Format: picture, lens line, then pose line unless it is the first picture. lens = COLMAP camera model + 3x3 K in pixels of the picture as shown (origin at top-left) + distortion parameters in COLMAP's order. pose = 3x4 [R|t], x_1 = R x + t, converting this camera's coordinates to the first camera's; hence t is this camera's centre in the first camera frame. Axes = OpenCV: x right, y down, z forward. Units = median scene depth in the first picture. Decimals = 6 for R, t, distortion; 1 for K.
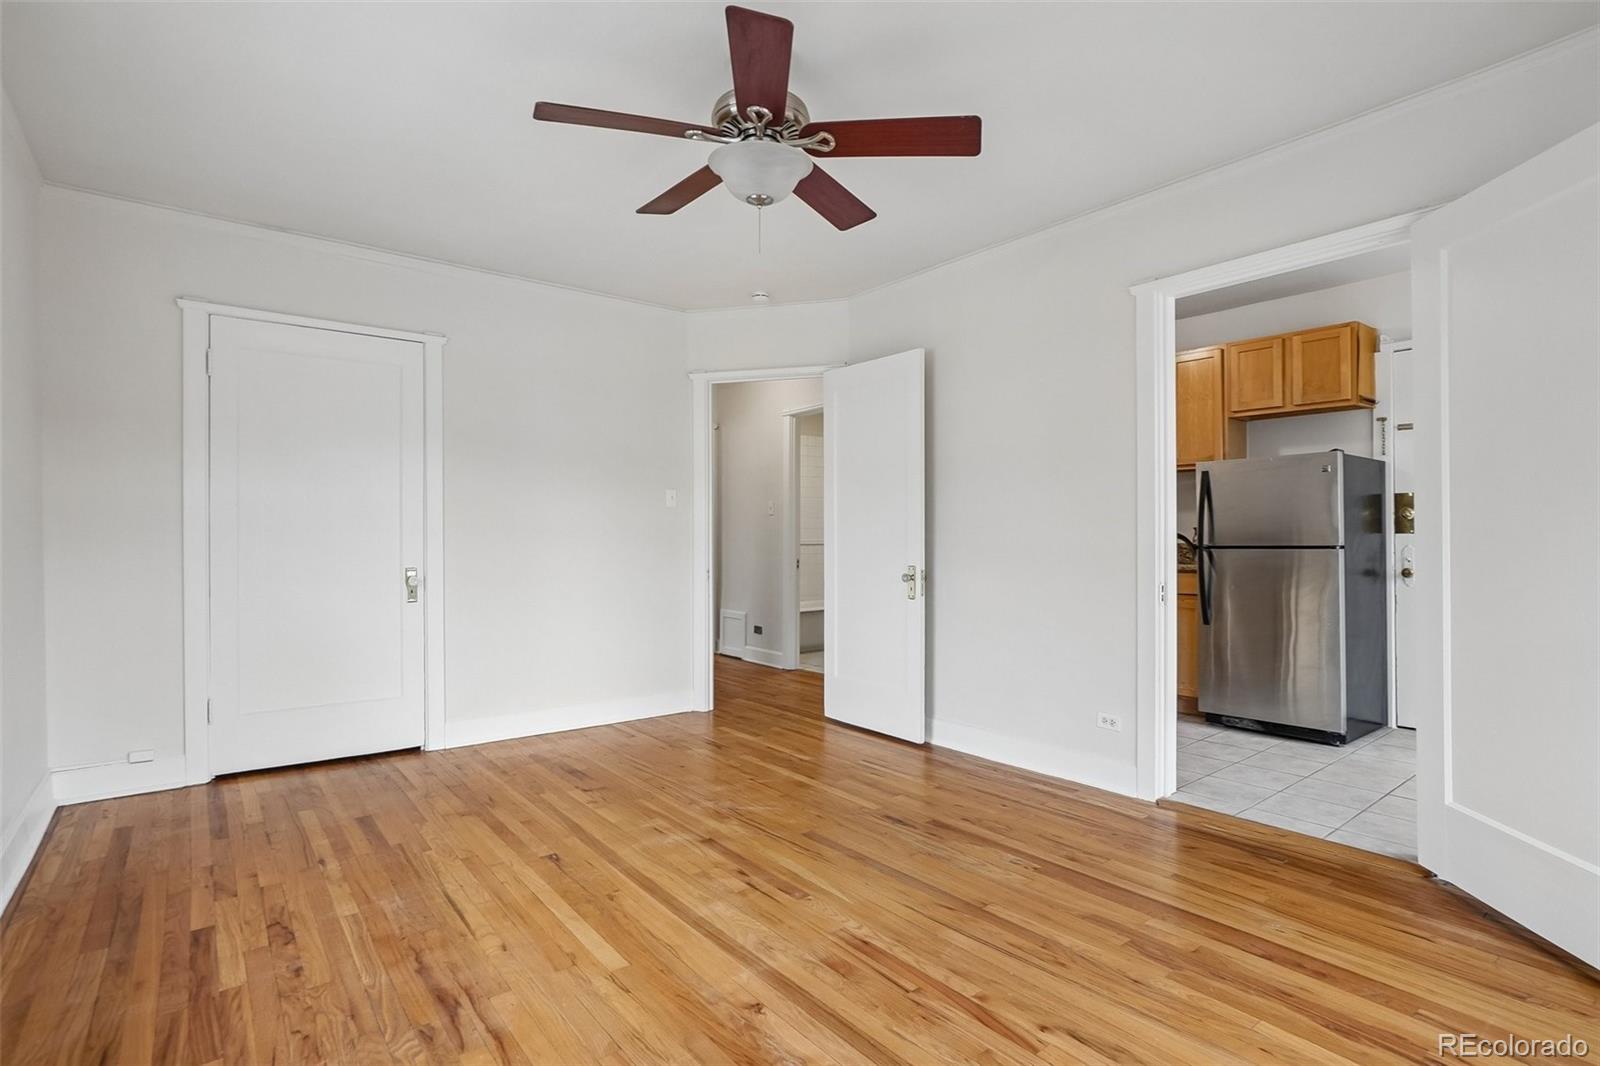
lens RADIAL K [[770.8, 0, 809.0], [0, 770.8, 532.2], [0, 0, 1]] dist [-0.037172, 0.030527]
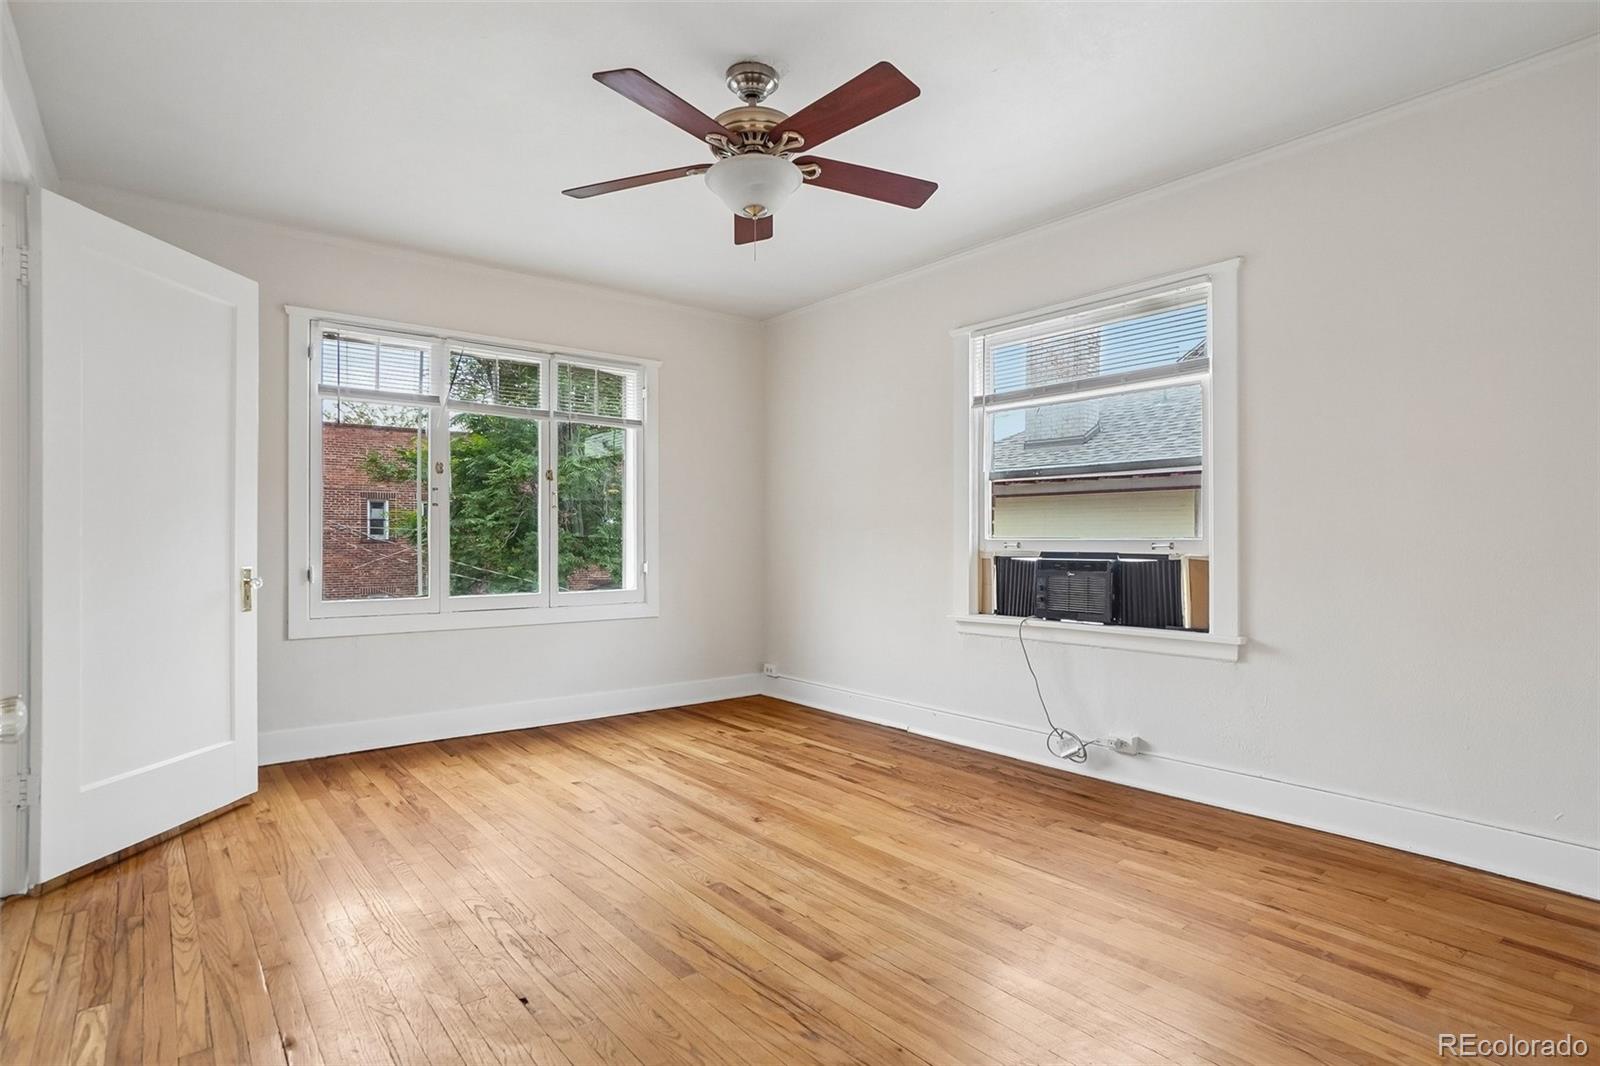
lens RADIAL K [[828.9, 0, 800.0], [0, 828.9, 533.0], [0, 0, 1]] dist [-0.039077, 0.017115]
pose [[-0.999997, 0.002108, 0.001196, -0.130833], [0.002099, 0.999968, -0.007671, 0.023854], [-0.001212, -0.007669, -0.999970, 2.225135]]
